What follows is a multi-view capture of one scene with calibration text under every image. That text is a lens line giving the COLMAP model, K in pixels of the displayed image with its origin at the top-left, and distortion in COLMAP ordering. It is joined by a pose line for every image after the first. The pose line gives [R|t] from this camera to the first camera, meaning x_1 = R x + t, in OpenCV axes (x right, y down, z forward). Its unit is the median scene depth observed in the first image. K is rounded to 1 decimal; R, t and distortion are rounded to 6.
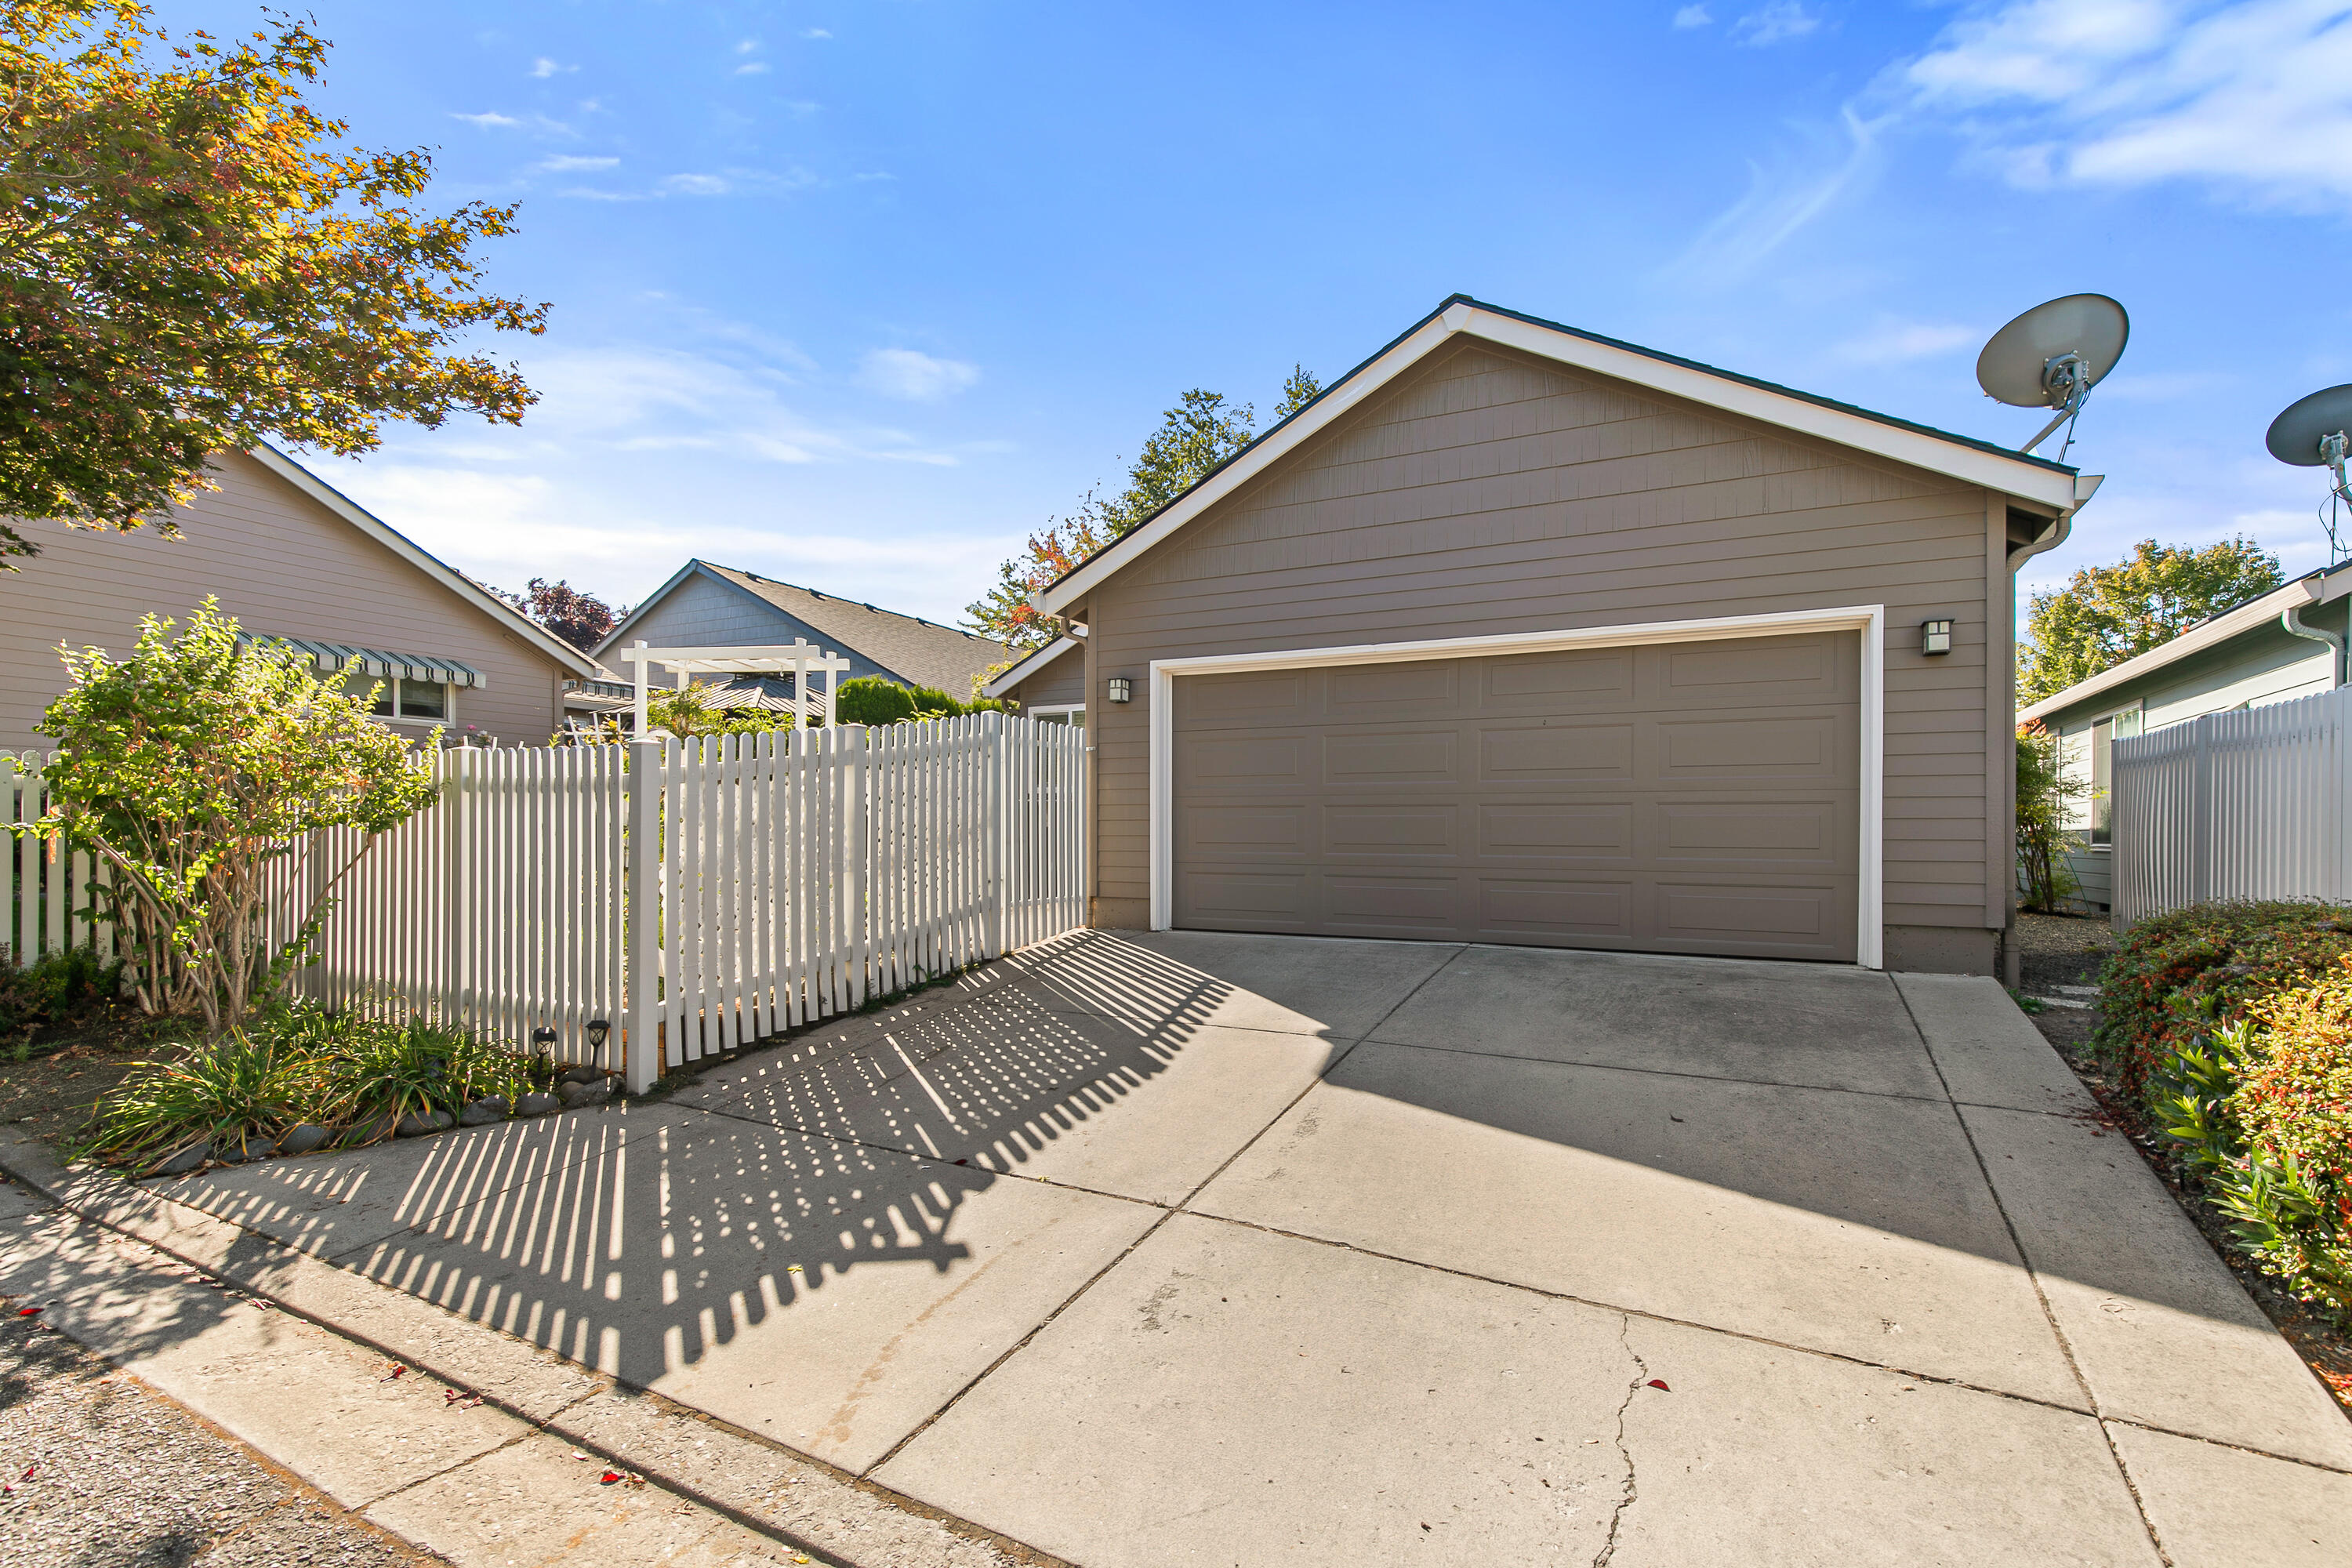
lens RADIAL K [[1075.9, 0, 1189.5], [0, 1075.9, 836.9], [0, 0, 1]] dist [0.006058, -0.000491]
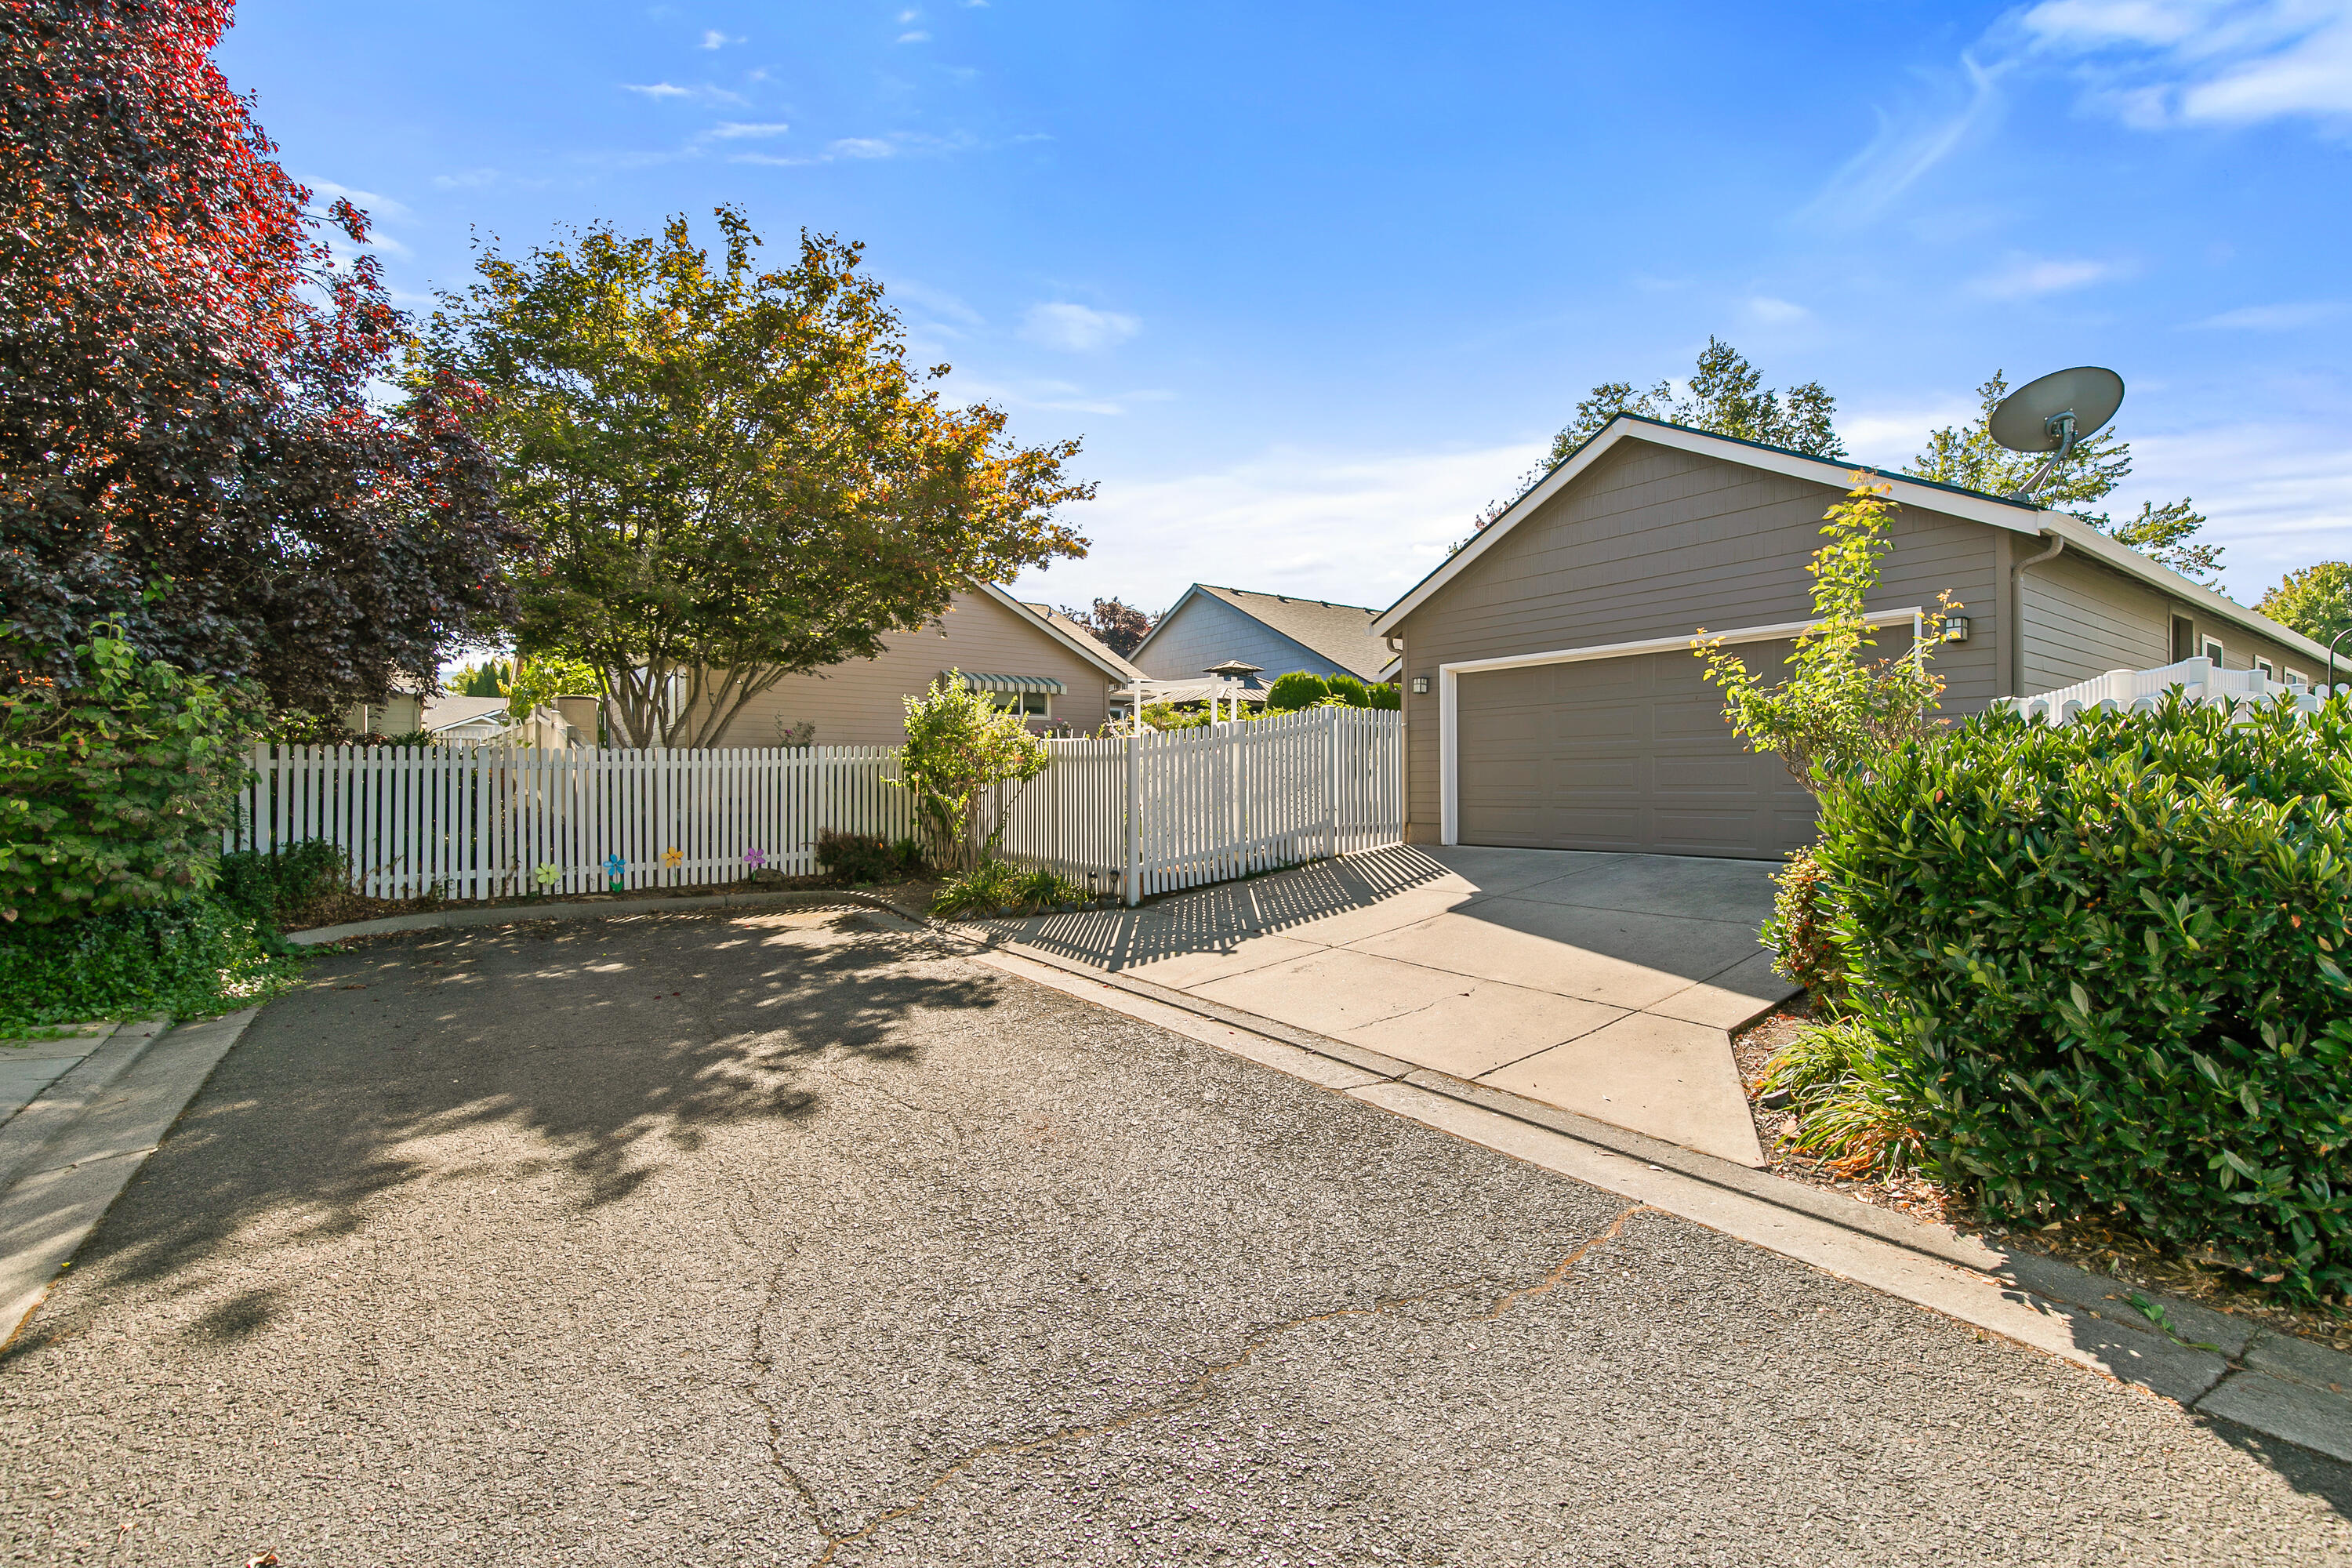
lens RADIAL K [[1075.9, 0, 1175.6], [0, 1075.9, 780.7], [0, 0, 1]] dist [0.006058, -0.000491]
pose [[0.888604, -0.010705, -0.458549, 0.400082], [0.005483, 0.999904, -0.012718, 0.018090], [0.458642, 0.008787, 0.888578, -0.621299]]
